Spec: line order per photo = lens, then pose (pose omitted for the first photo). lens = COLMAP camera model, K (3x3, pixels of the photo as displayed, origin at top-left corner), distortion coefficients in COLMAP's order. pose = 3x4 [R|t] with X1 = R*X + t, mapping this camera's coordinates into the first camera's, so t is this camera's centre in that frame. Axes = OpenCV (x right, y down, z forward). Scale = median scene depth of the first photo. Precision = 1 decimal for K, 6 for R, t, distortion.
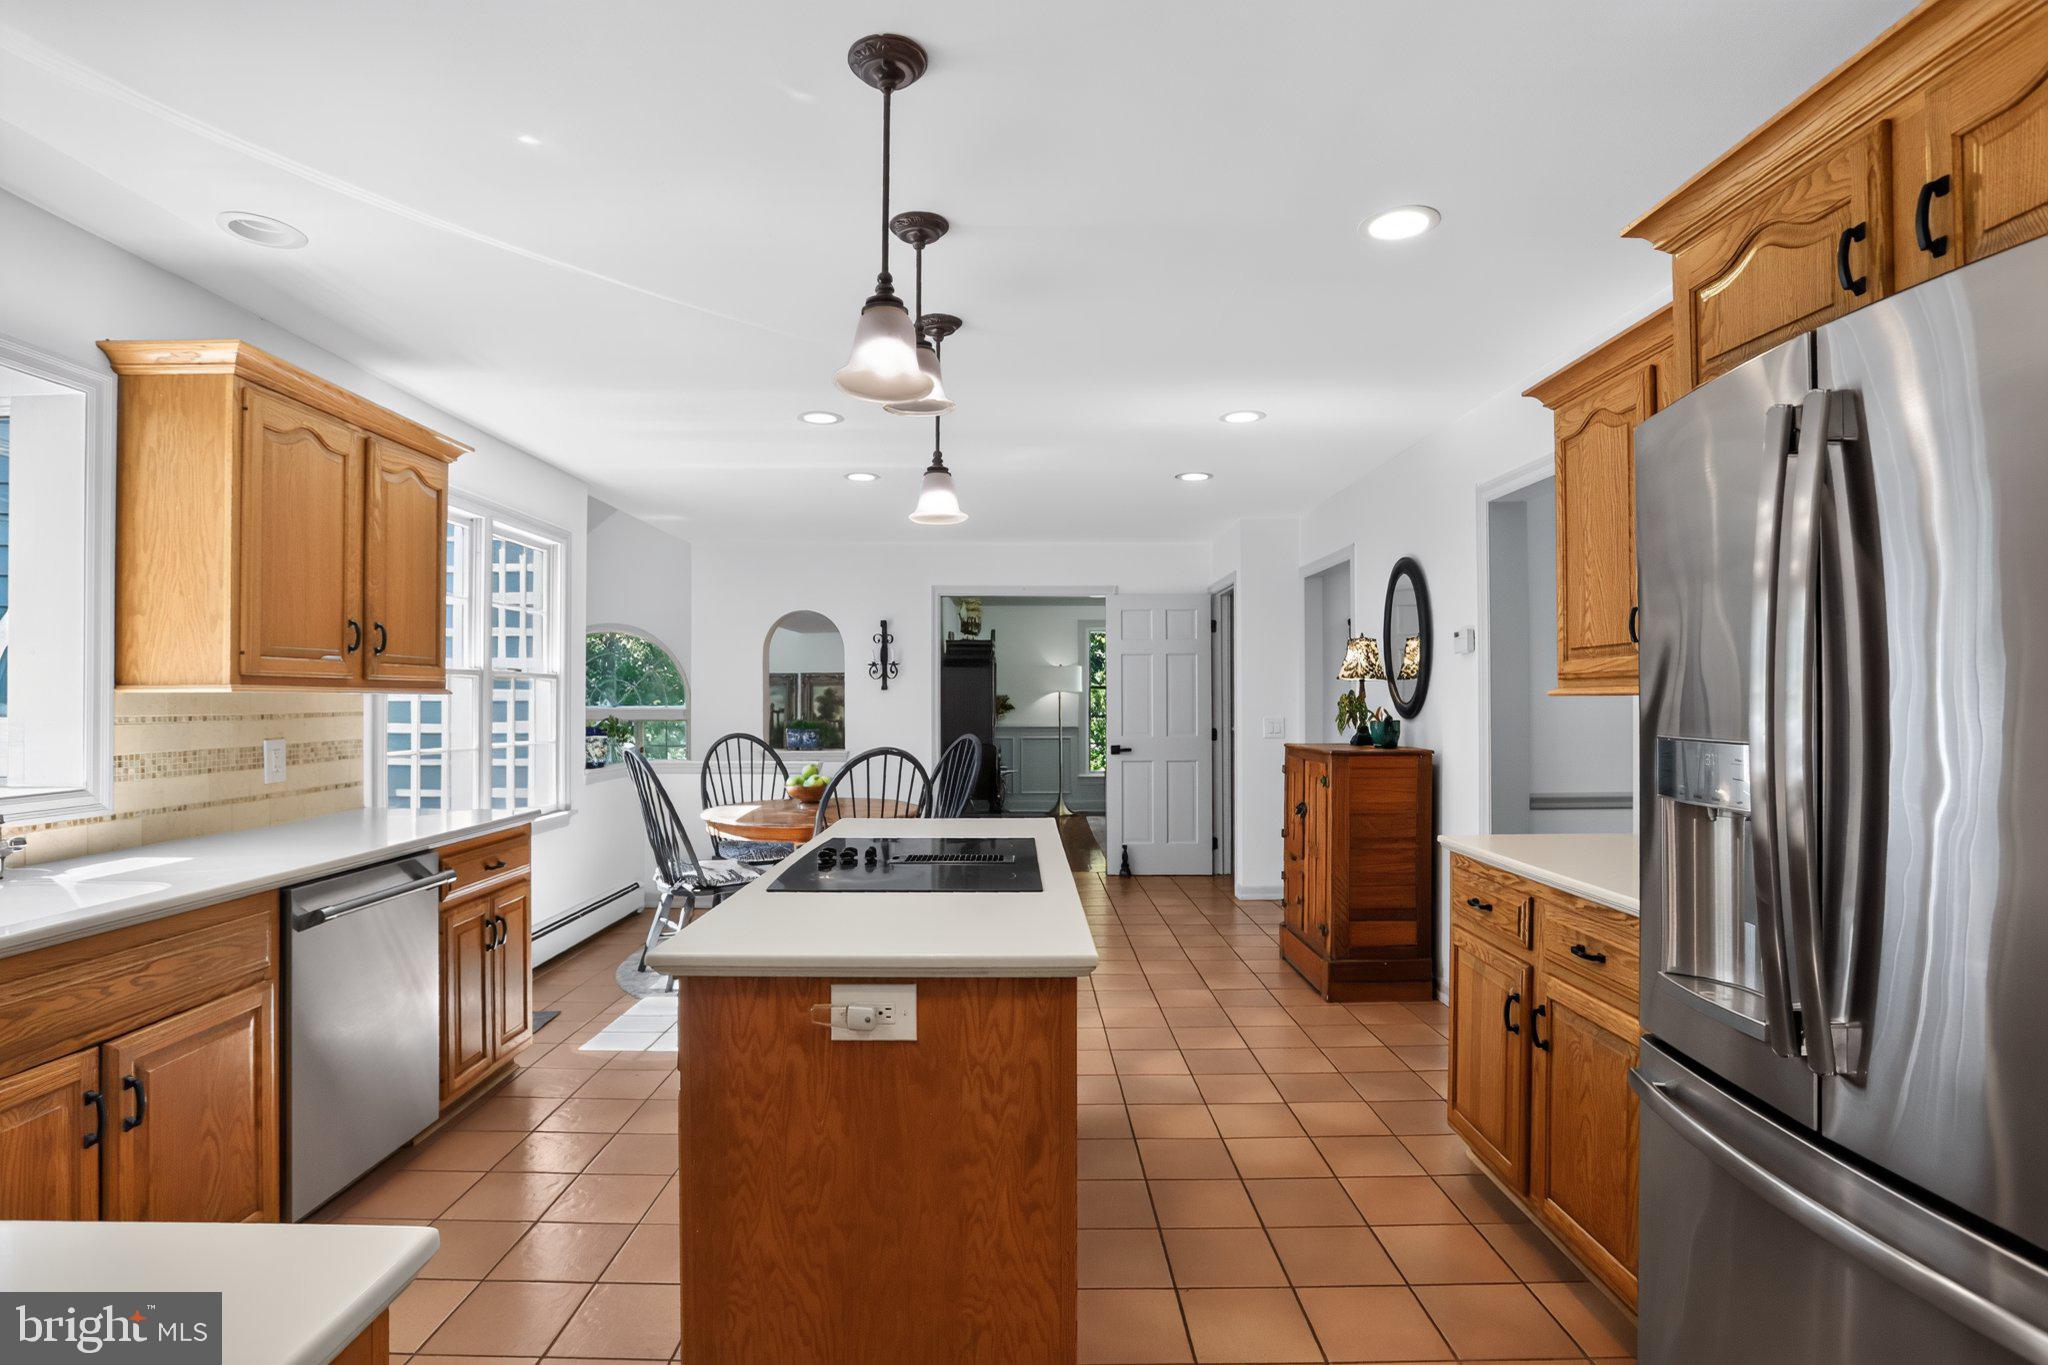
lens RADIAL K [[1009.9, 0, 1021.0], [0, 1009.9, 687.5], [0, 0, 1]] dist [-0.054587, 0.020320]
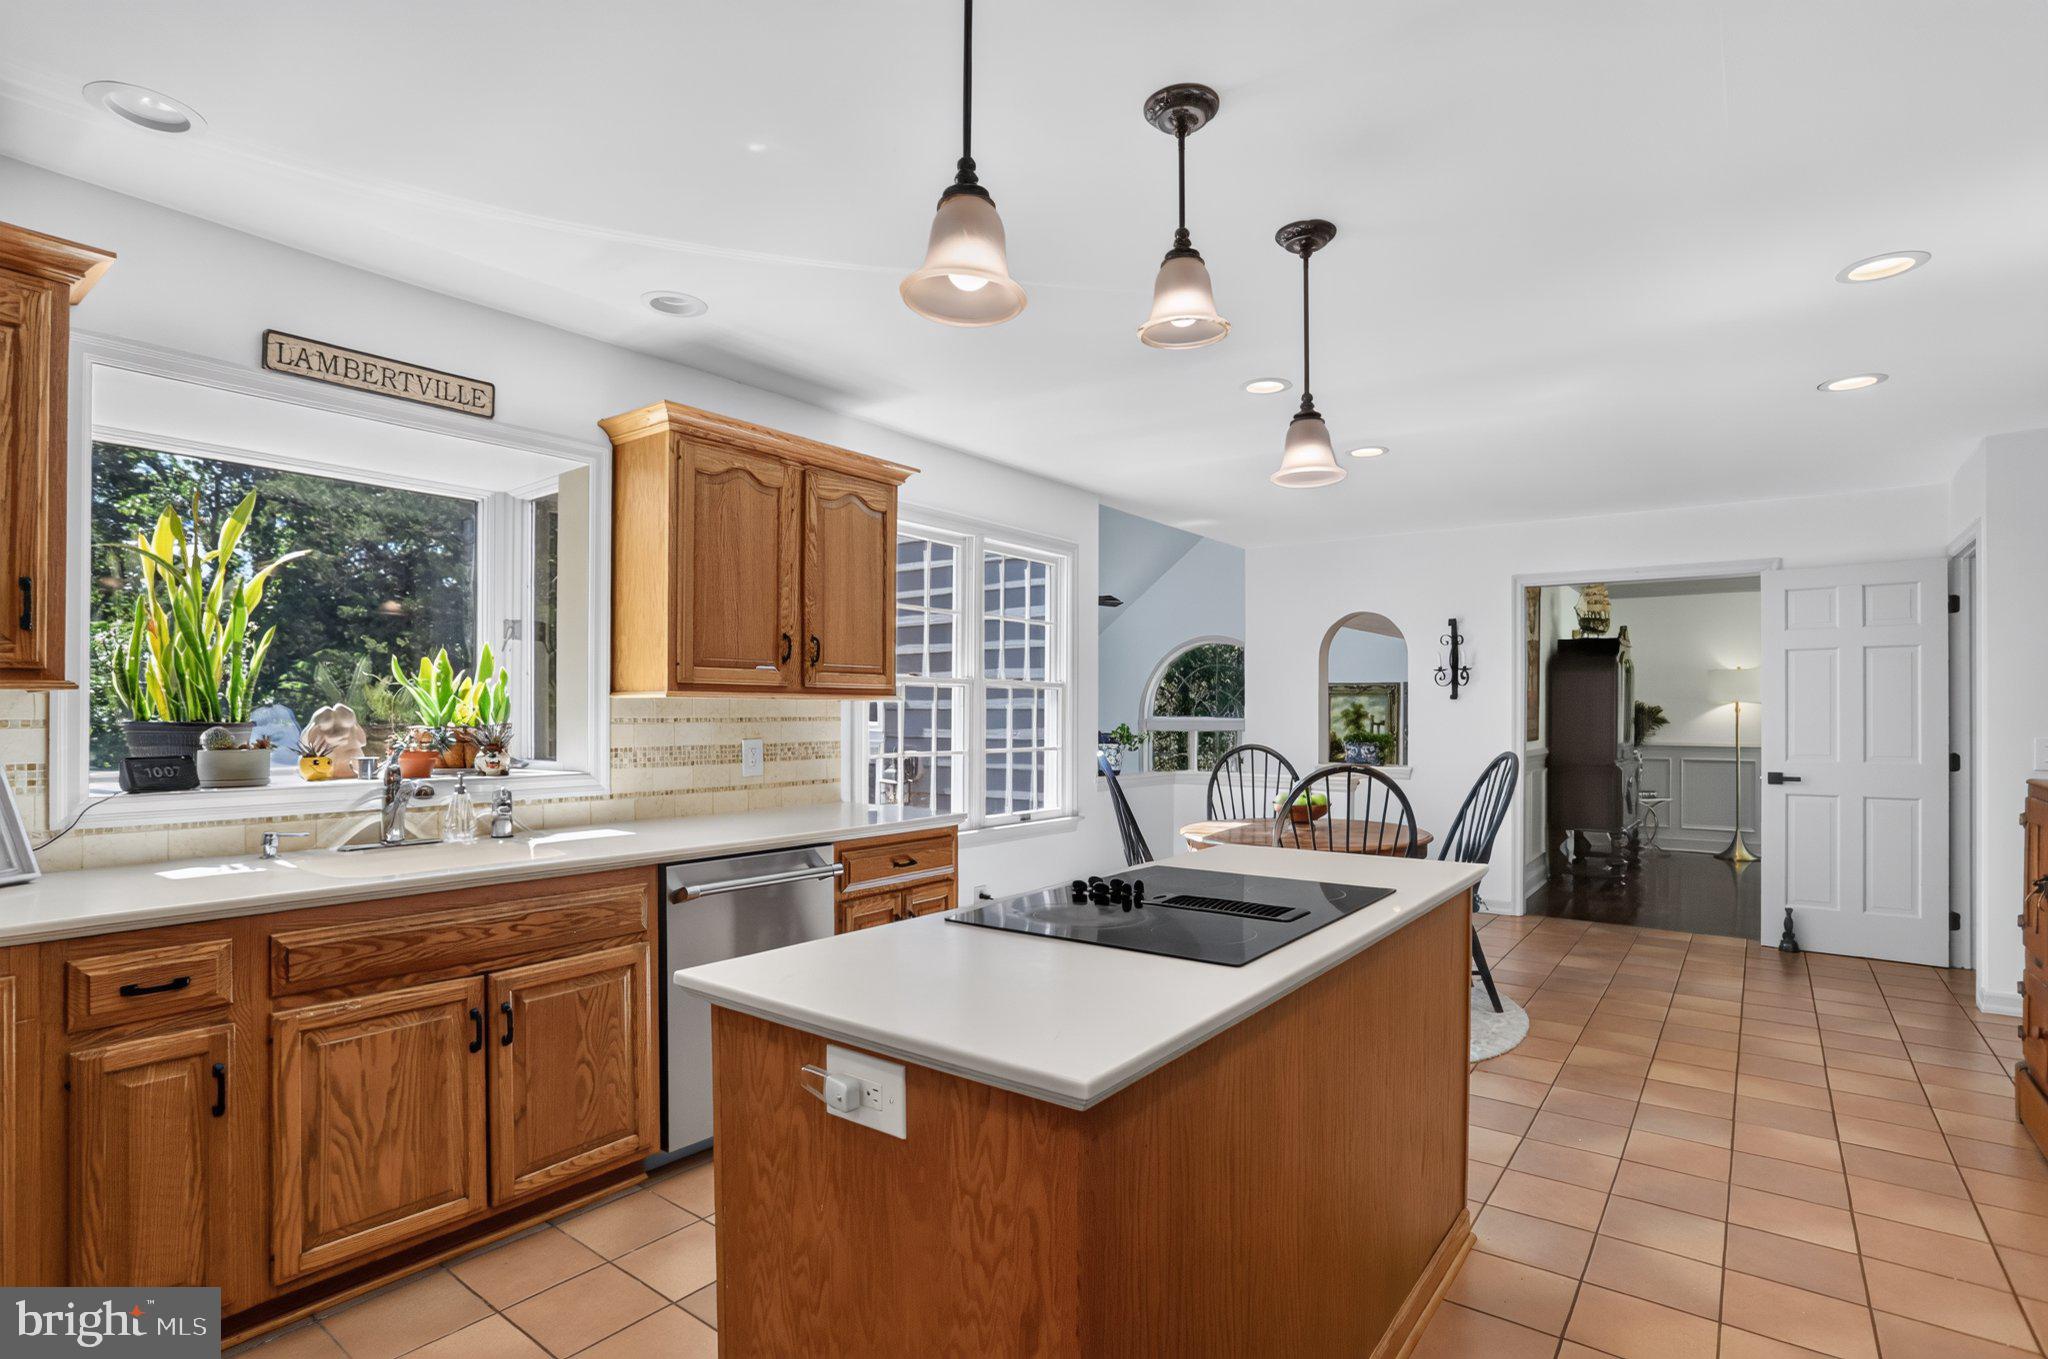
lens RADIAL K [[1009.9, 0, 1029.6], [0, 1009.9, 713.1], [0, 0, 1]] dist [-0.054587, 0.020320]
pose [[0.797988, 0.004488, -0.602656, 0.225922], [0.002730, 0.999935, 0.011062, 0.009590], [0.602667, -0.010473, 0.797924, 0.236394]]
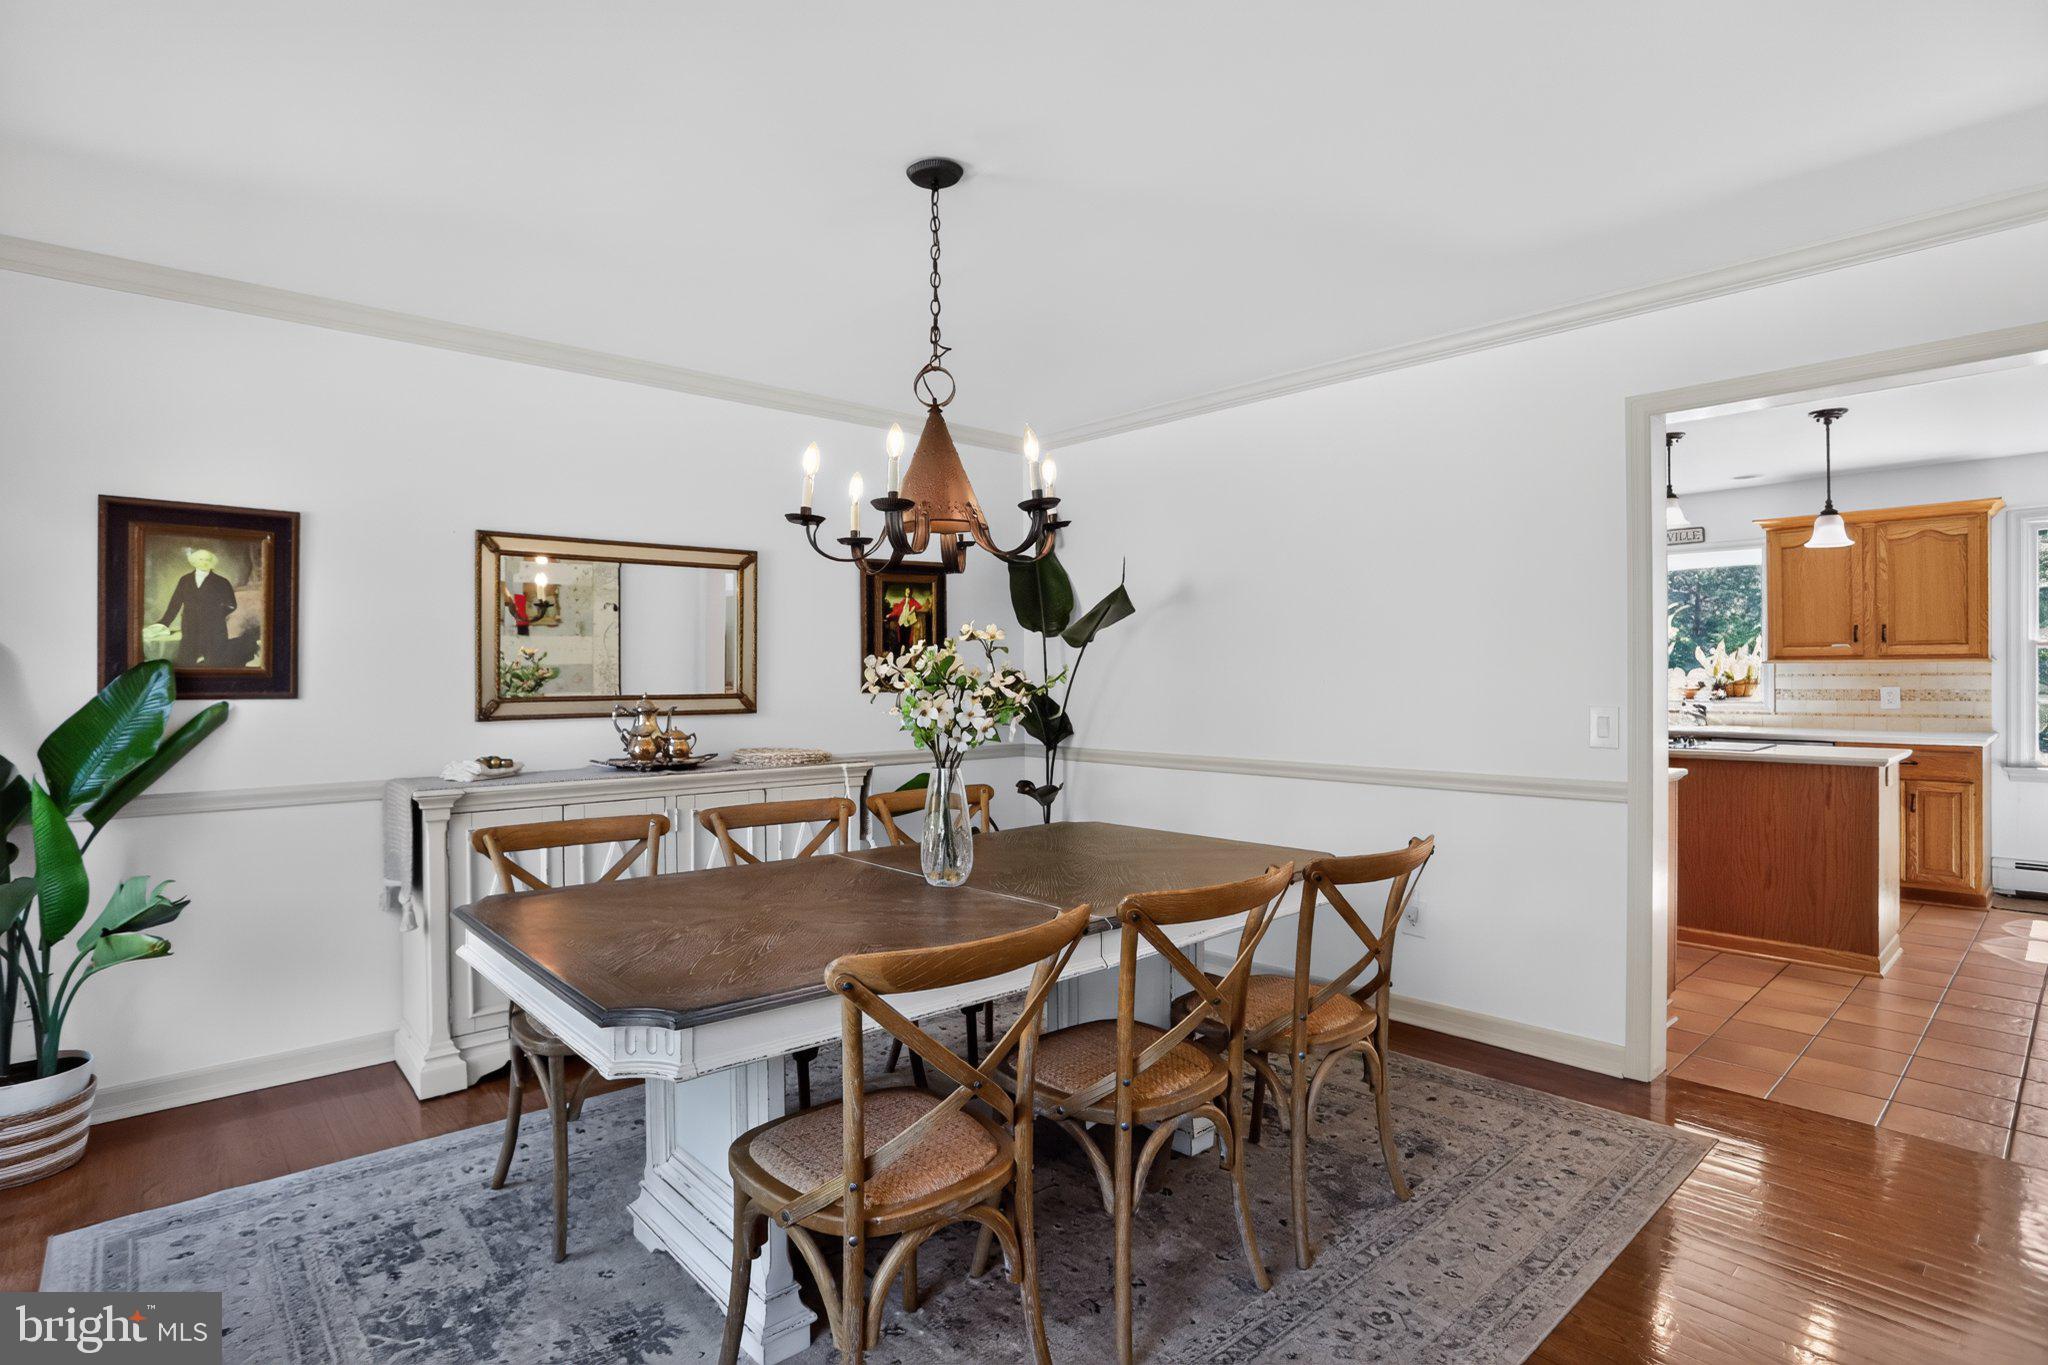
lens RADIAL K [[1009.9, 0, 1017.8], [0, 1009.9, 674.9], [0, 0, 1]] dist [-0.054587, 0.020320]
pose [[-0.746177, 0.007043, -0.665710, 1.761777], [0.013265, 0.999903, -0.004290, 0.015419], [0.665615, -0.012031, -0.746198, 1.269623]]
